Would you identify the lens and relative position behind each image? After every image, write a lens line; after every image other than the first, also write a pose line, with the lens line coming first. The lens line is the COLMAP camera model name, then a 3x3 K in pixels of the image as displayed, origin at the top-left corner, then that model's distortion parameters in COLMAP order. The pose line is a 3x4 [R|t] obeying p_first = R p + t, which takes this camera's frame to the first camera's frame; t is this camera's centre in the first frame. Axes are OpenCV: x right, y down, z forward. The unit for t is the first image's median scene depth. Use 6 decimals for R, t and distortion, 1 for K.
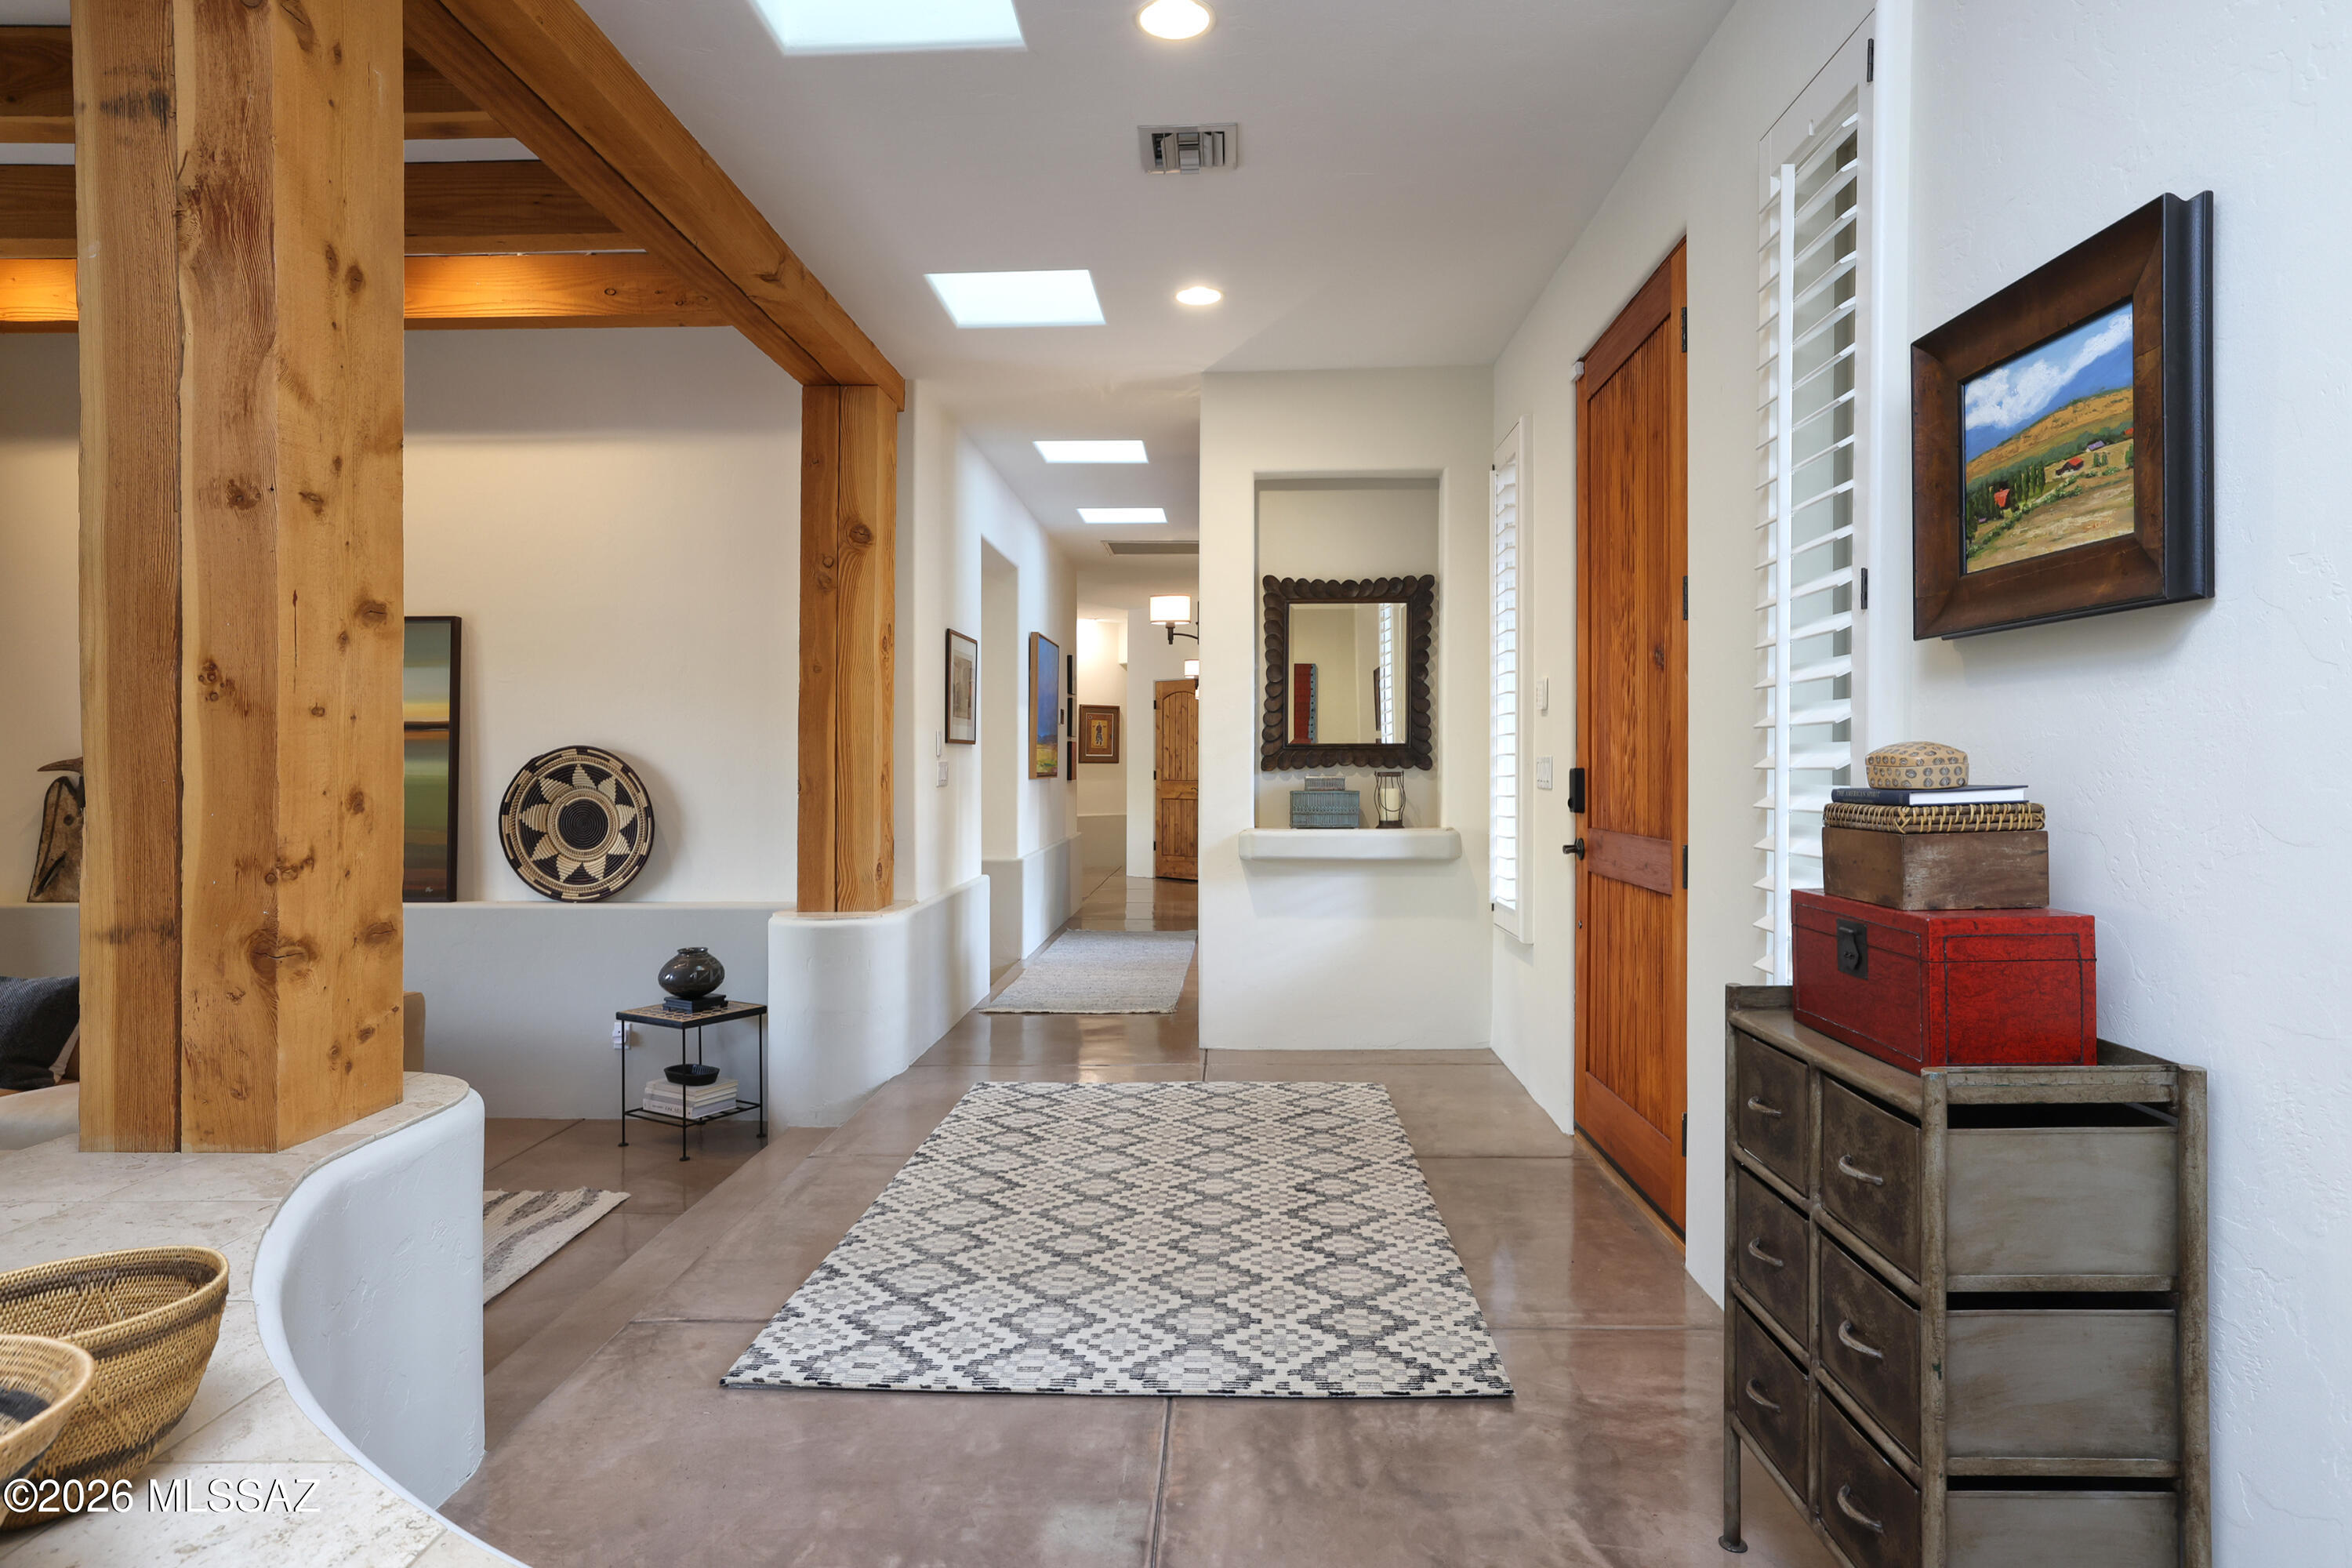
lens RADIAL K [[1355.1, 0, 1180.4], [0, 1355.1, 779.9], [0, 0, 1]] dist [0.000636, 0.000010]
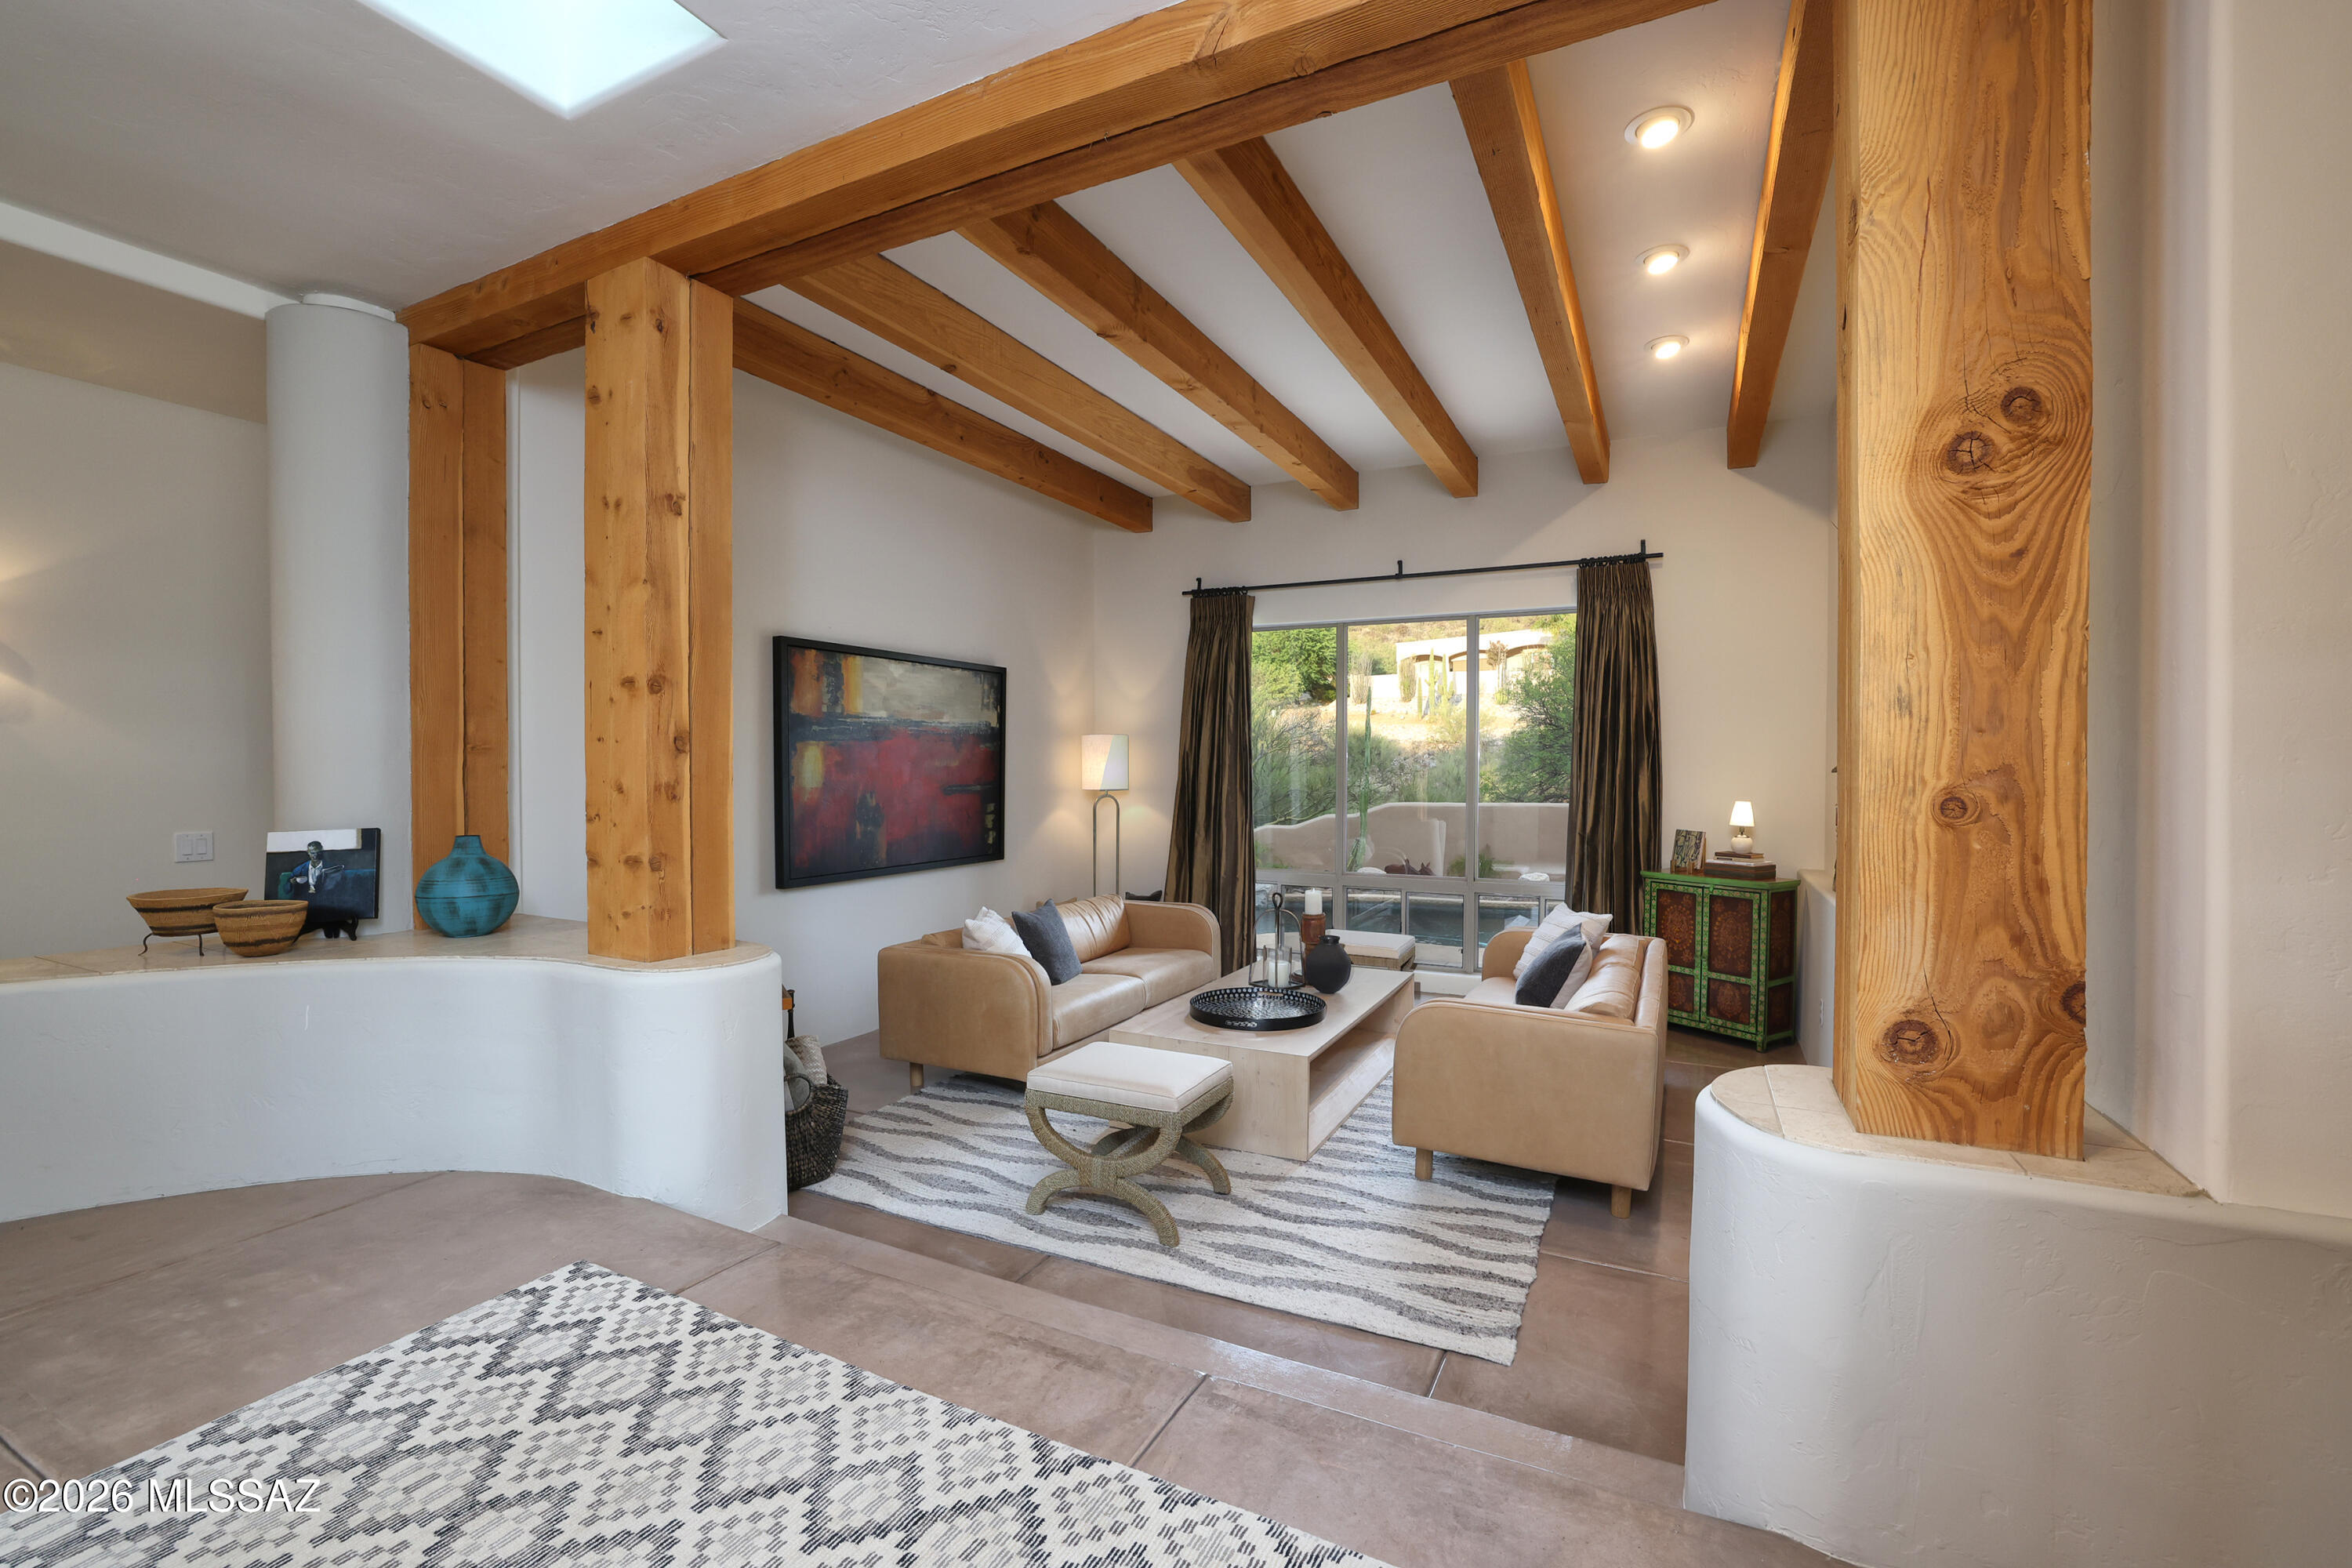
lens RADIAL K [[1009.2, 0, 1180.5], [0, 1009.2, 786.5], [0, 0, 1]] dist [-0.023349, 0.007004]
pose [[-0.426761, 0.016585, -0.904212, 0.231639], [-0.008033, 0.999723, 0.022129, -0.017150], [0.904329, 0.016707, -0.426509, 1.736114]]
